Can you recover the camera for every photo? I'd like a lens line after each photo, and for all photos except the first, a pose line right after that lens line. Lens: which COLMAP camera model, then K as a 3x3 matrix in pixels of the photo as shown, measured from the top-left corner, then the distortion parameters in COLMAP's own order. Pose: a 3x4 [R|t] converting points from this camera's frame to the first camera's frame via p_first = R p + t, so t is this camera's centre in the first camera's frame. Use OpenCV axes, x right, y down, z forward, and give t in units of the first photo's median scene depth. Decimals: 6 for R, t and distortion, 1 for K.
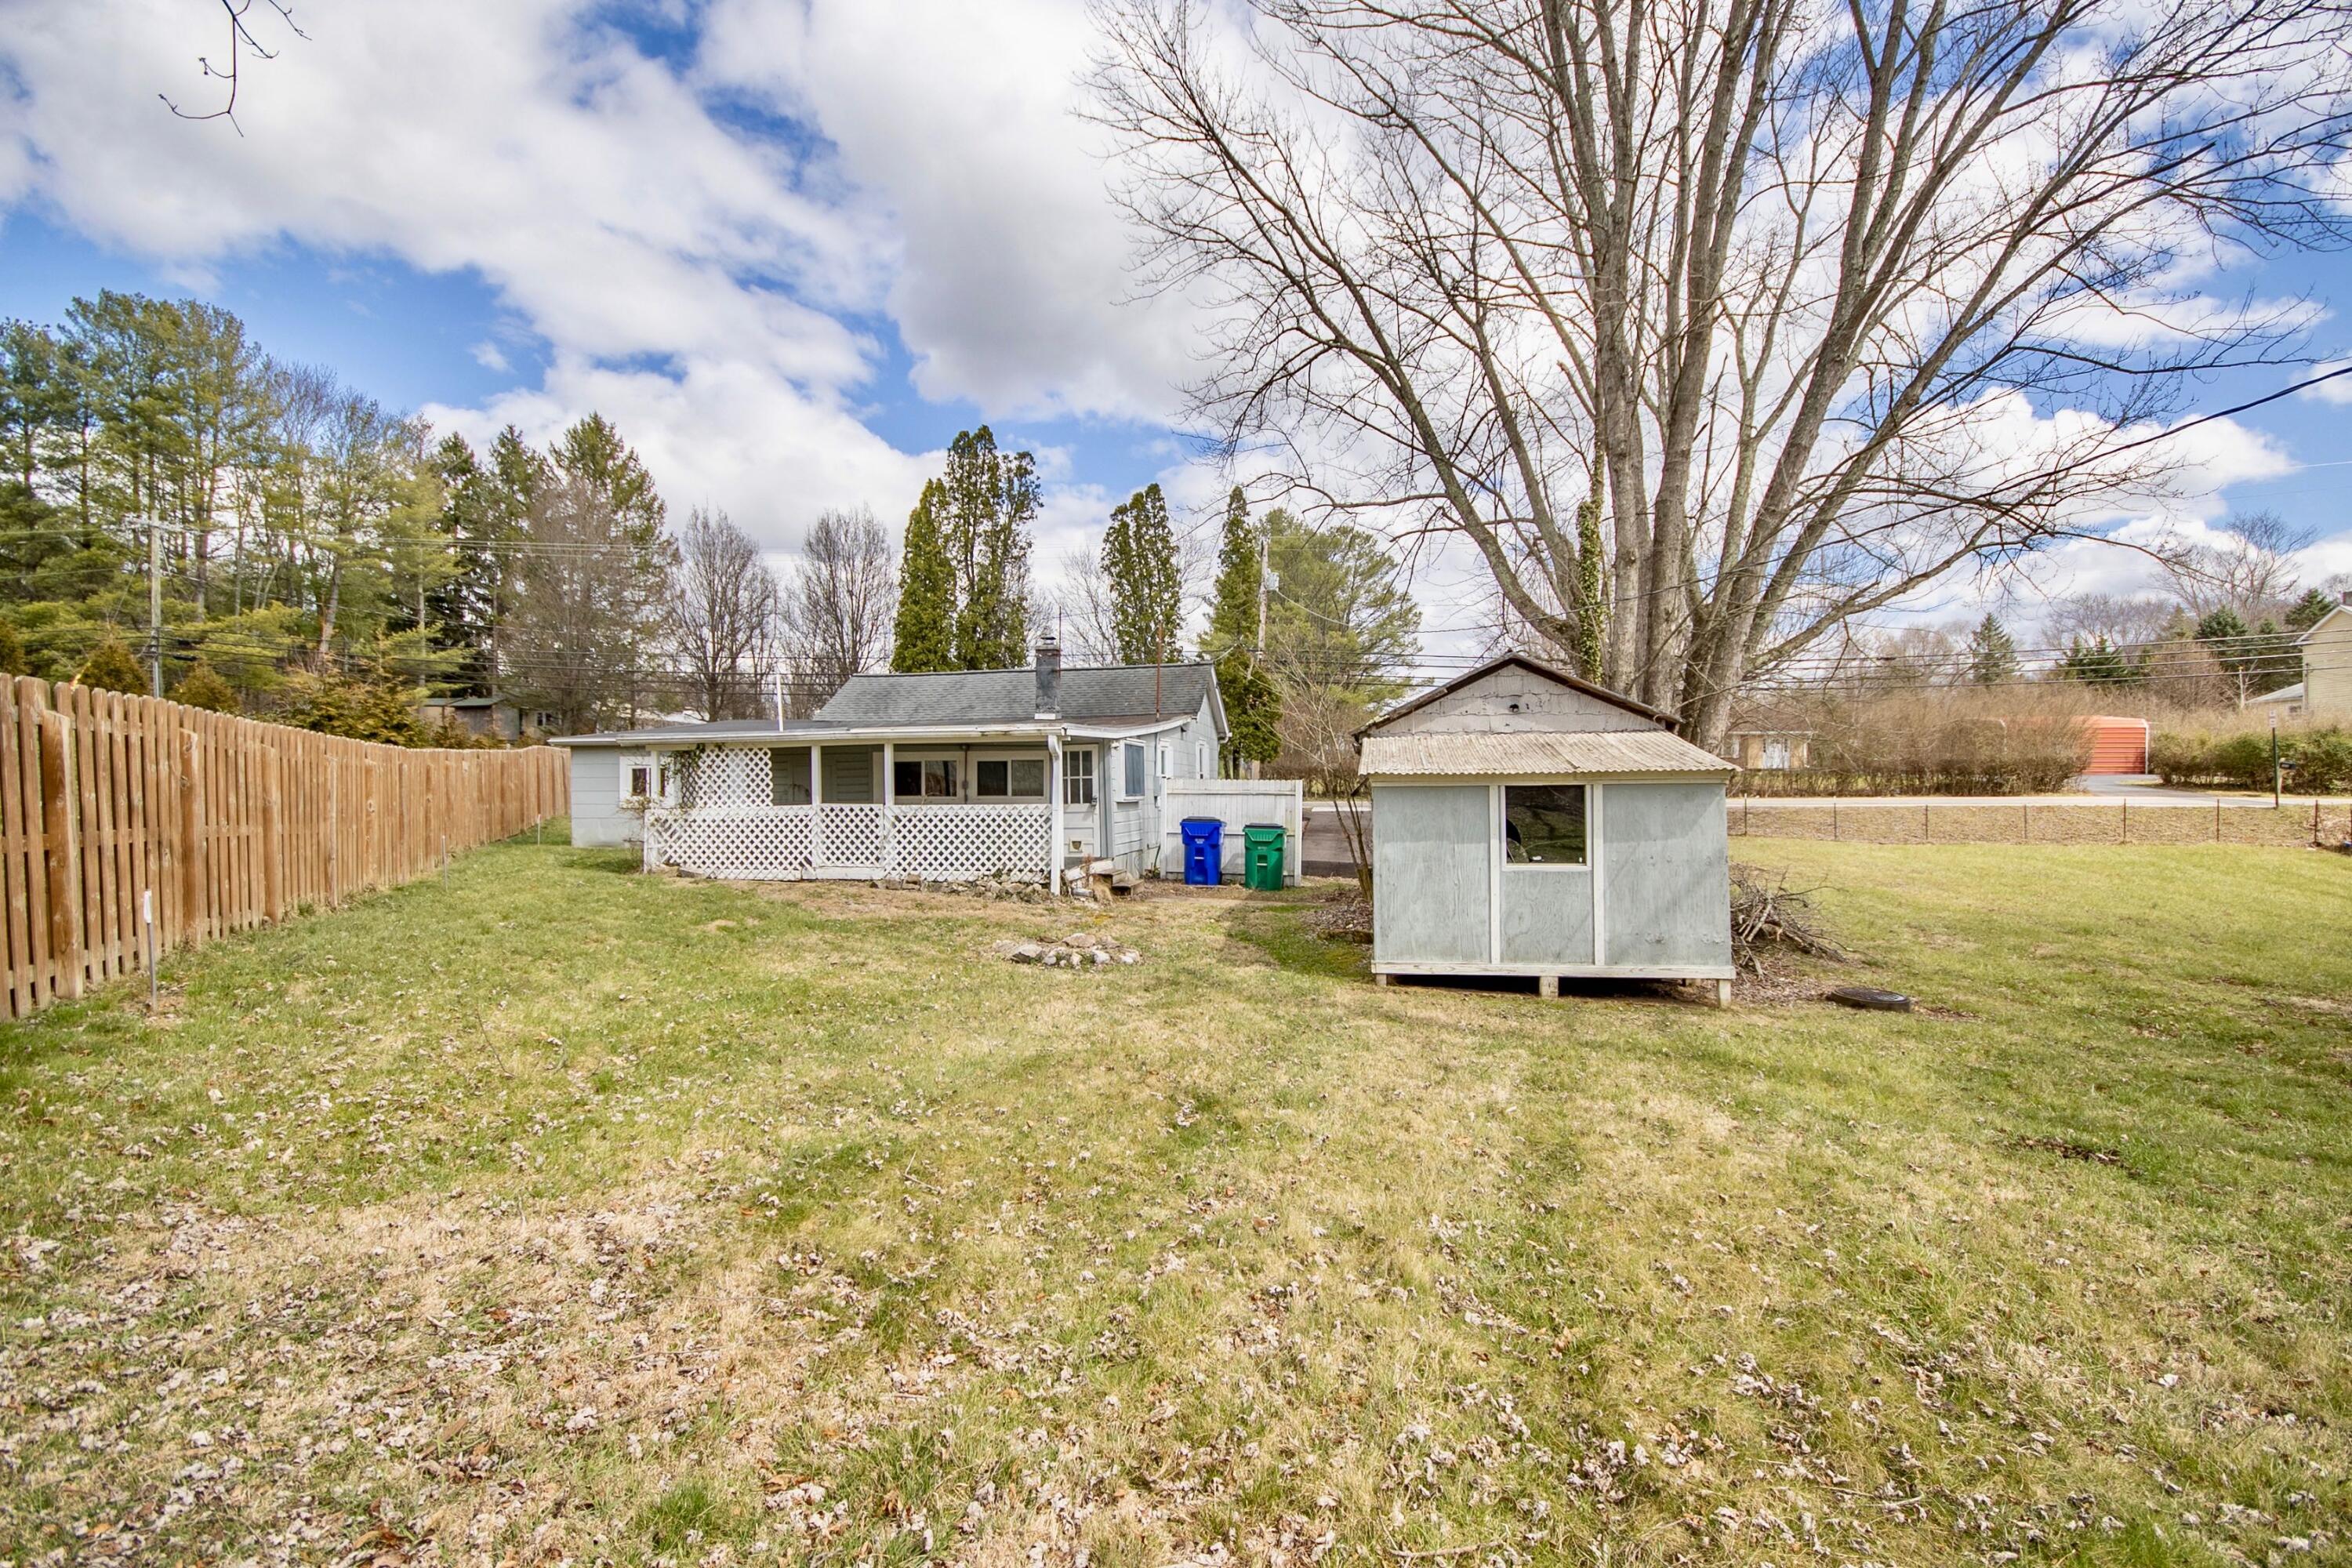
lens RADIAL K [[1090.5, 0, 1180.4], [0, 1090.5, 807.2], [0, 0, 1]] dist [0.004447, -0.011613]
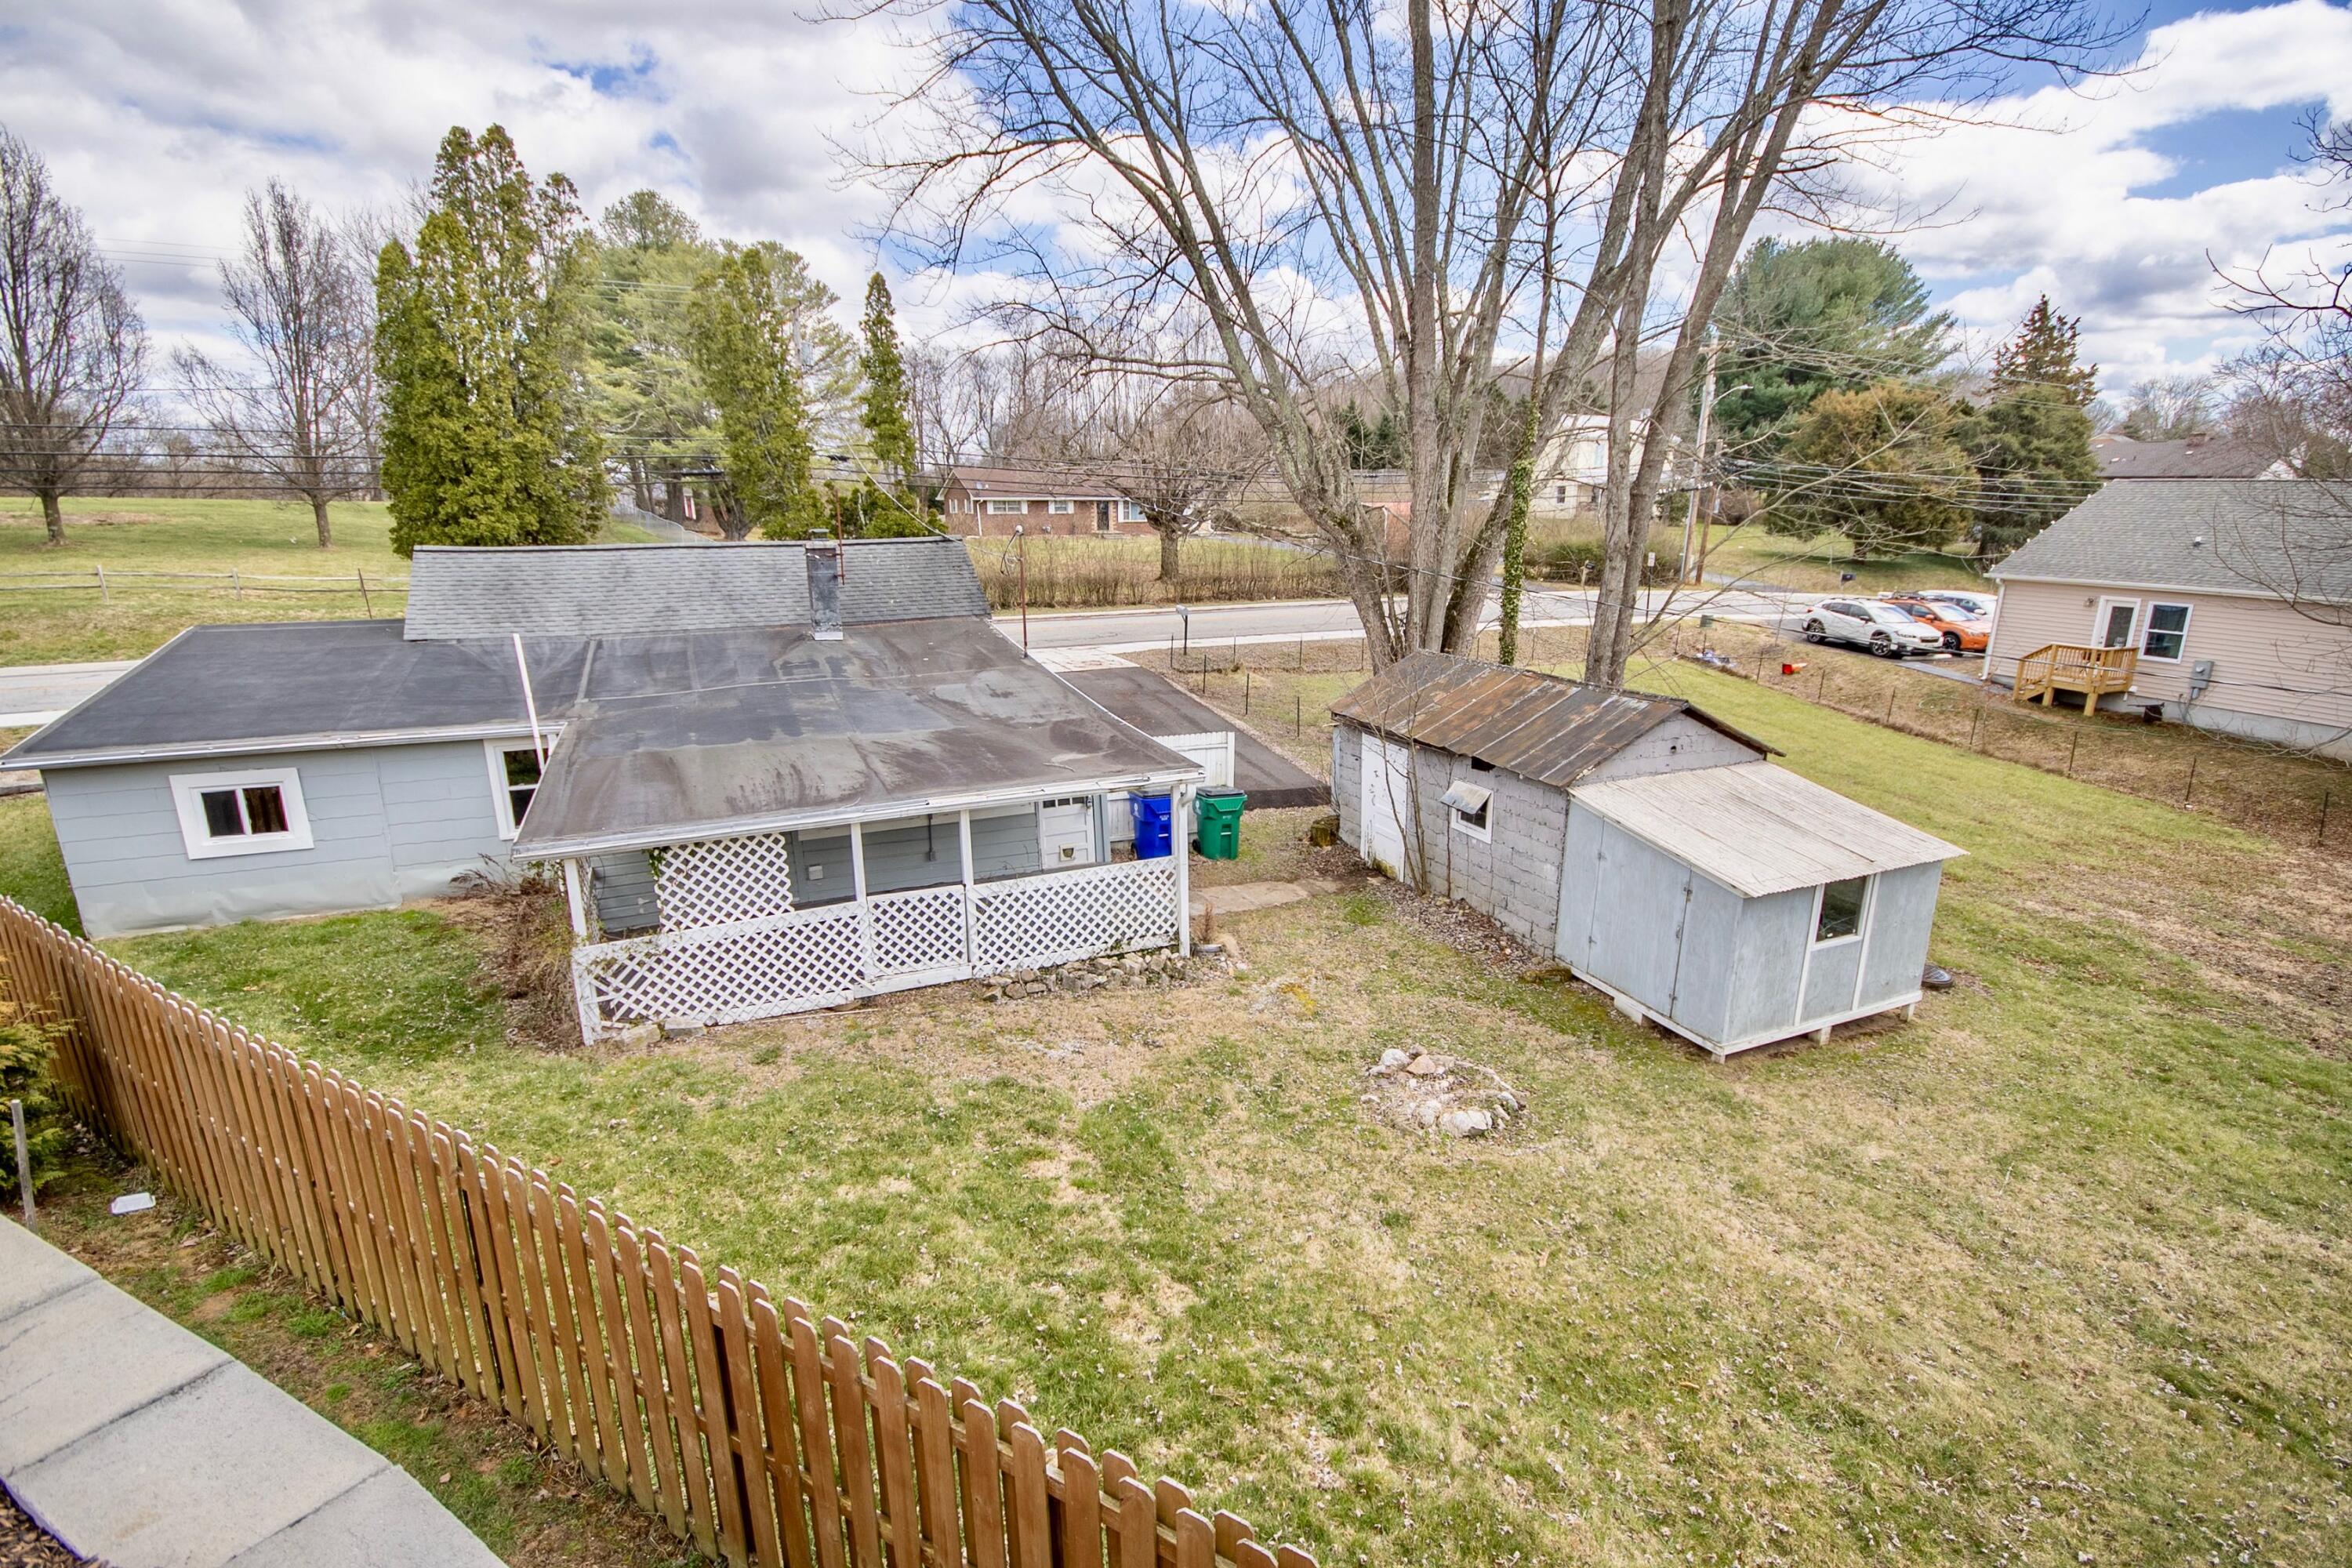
lens RADIAL K [[1090.5, 0, 1180.4], [0, 1090.5, 807.2], [0, 0, 1]] dist [0.004447, -0.011613]
pose [[0.816332, -0.150383, 0.557662, -0.278662], [0.001418, 0.966029, 0.258430, -0.124244], [-0.577582, -0.210174, 0.788813, 0.160220]]
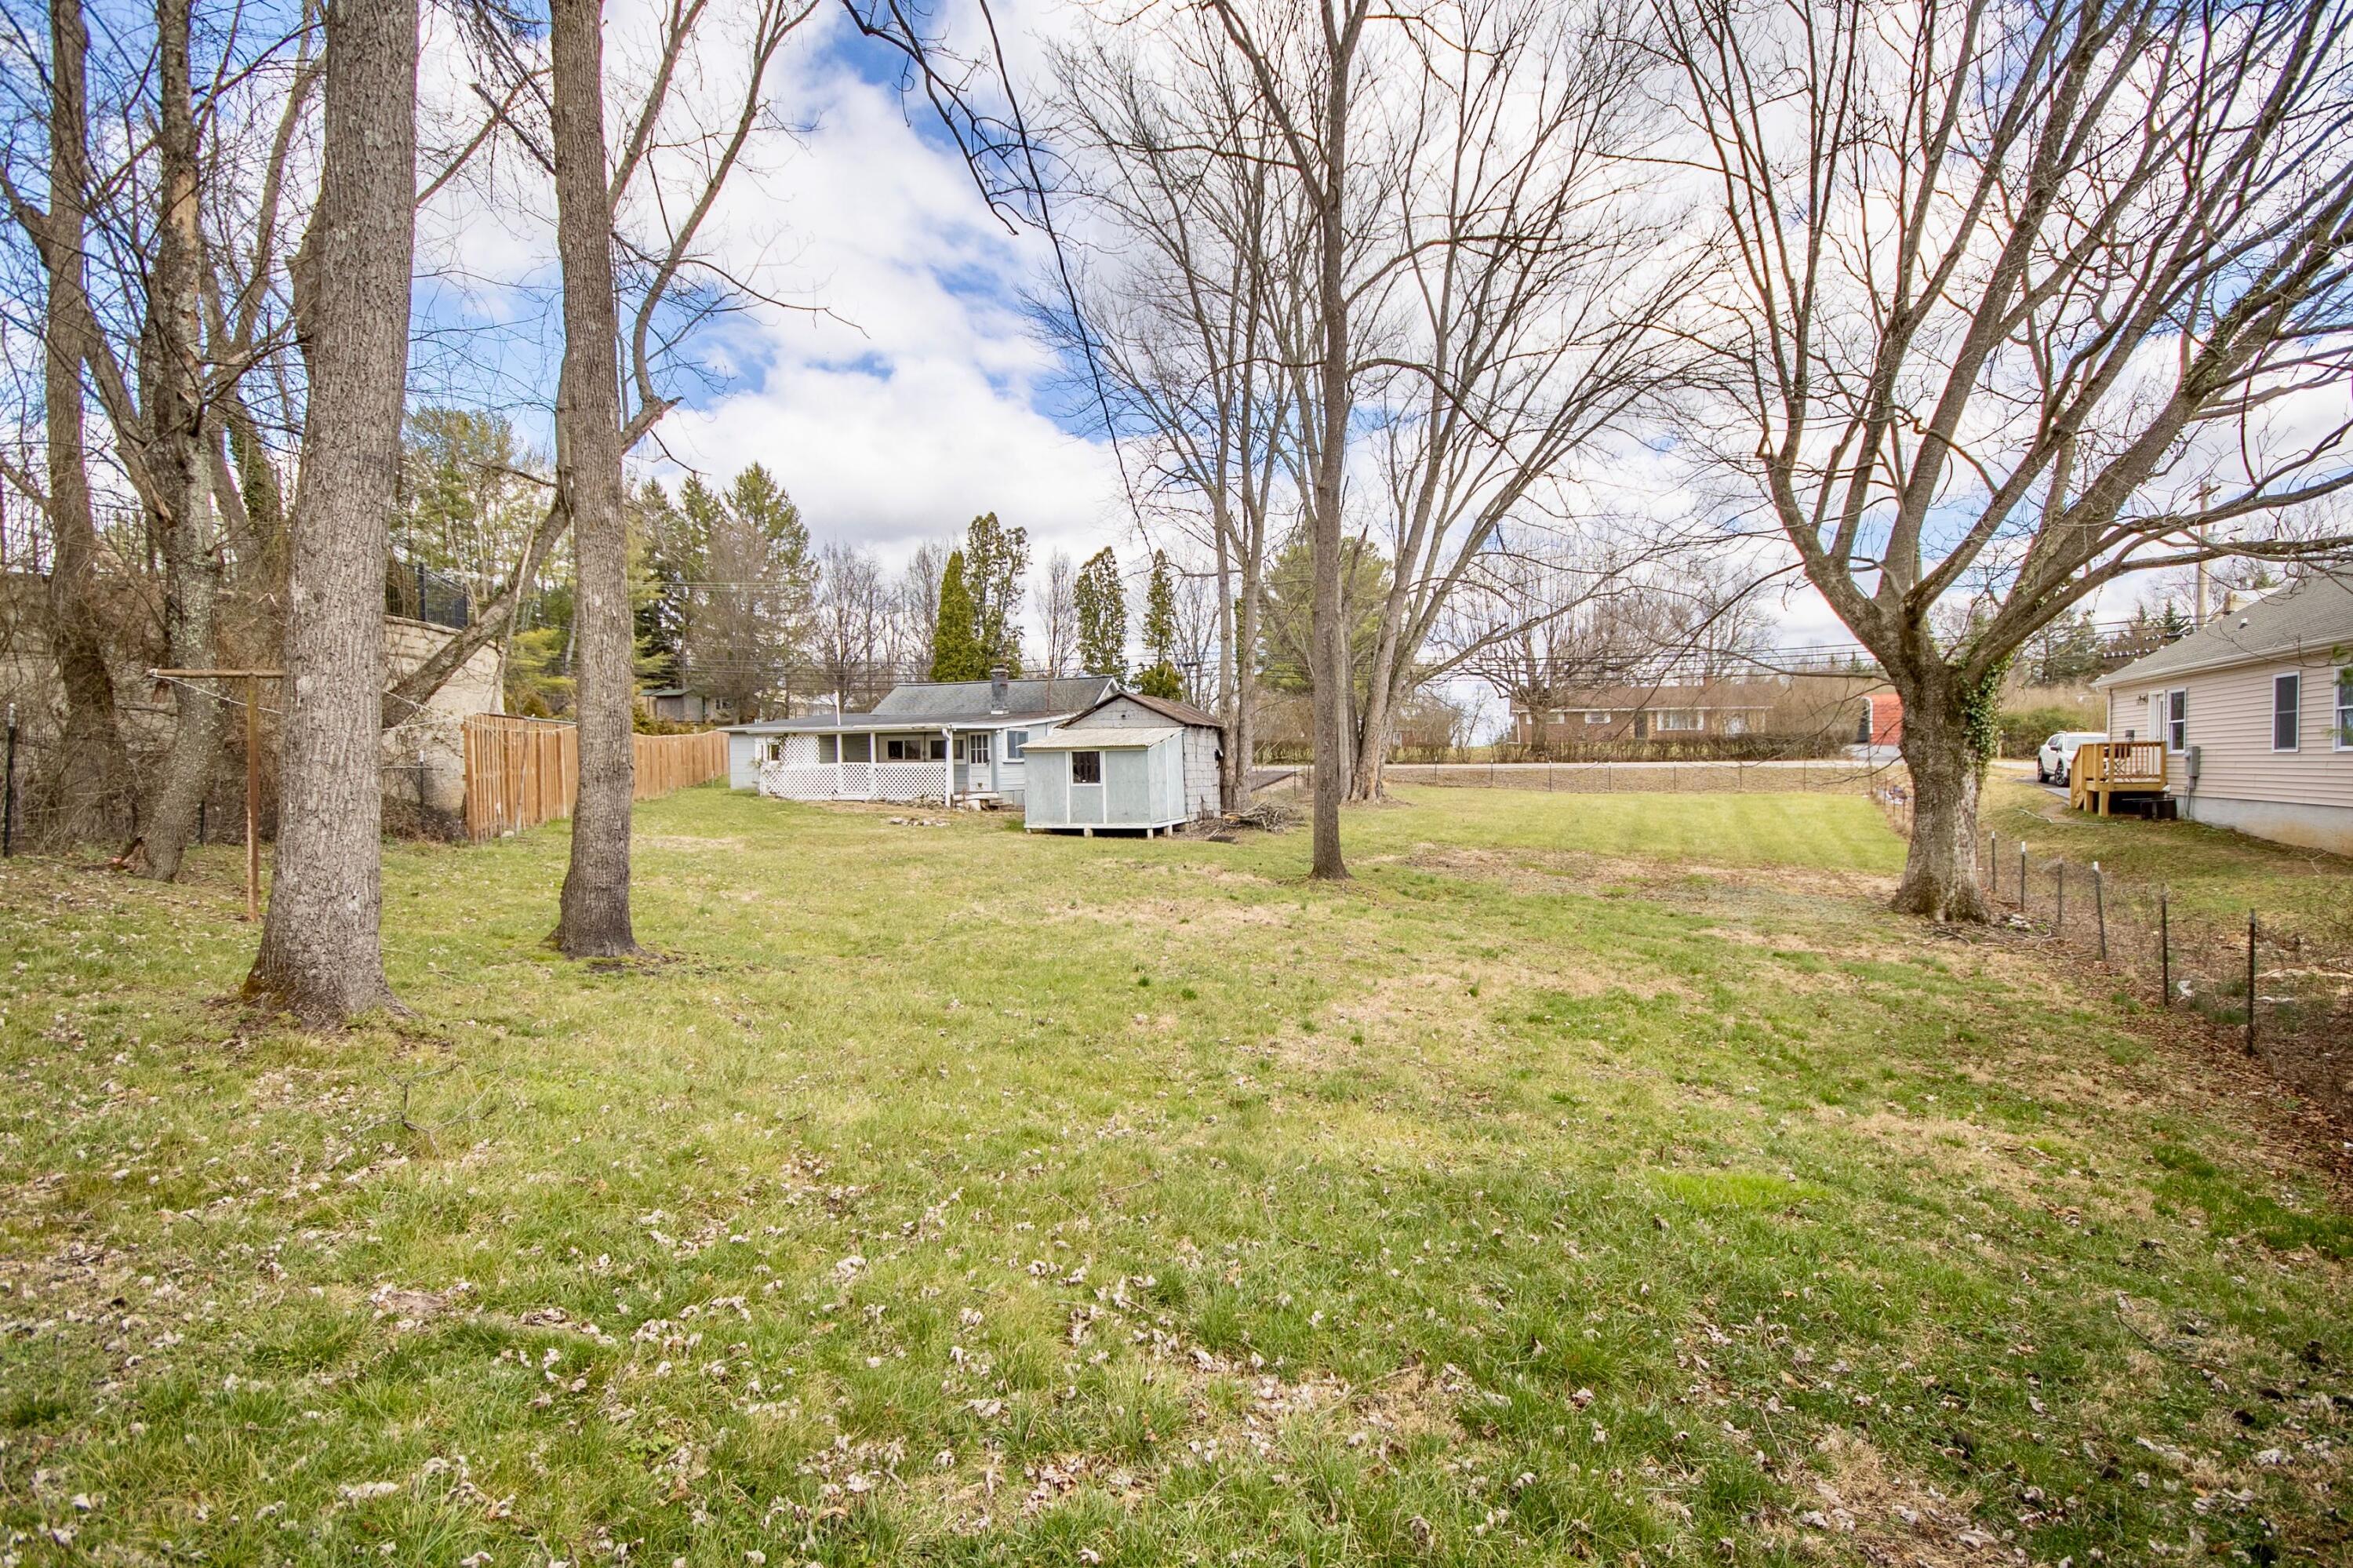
lens RADIAL K [[1091.0, 0, 1180.9], [0, 1091.0, 807.2], [0, 0, 1]] dist [0.004447, -0.011613]
pose [[0.991069, 0.004122, -0.133287, 0.275734], [-0.000545, 0.999639, 0.026866, 0.012291], [0.133350, -0.026554, 0.990713, -0.449163]]
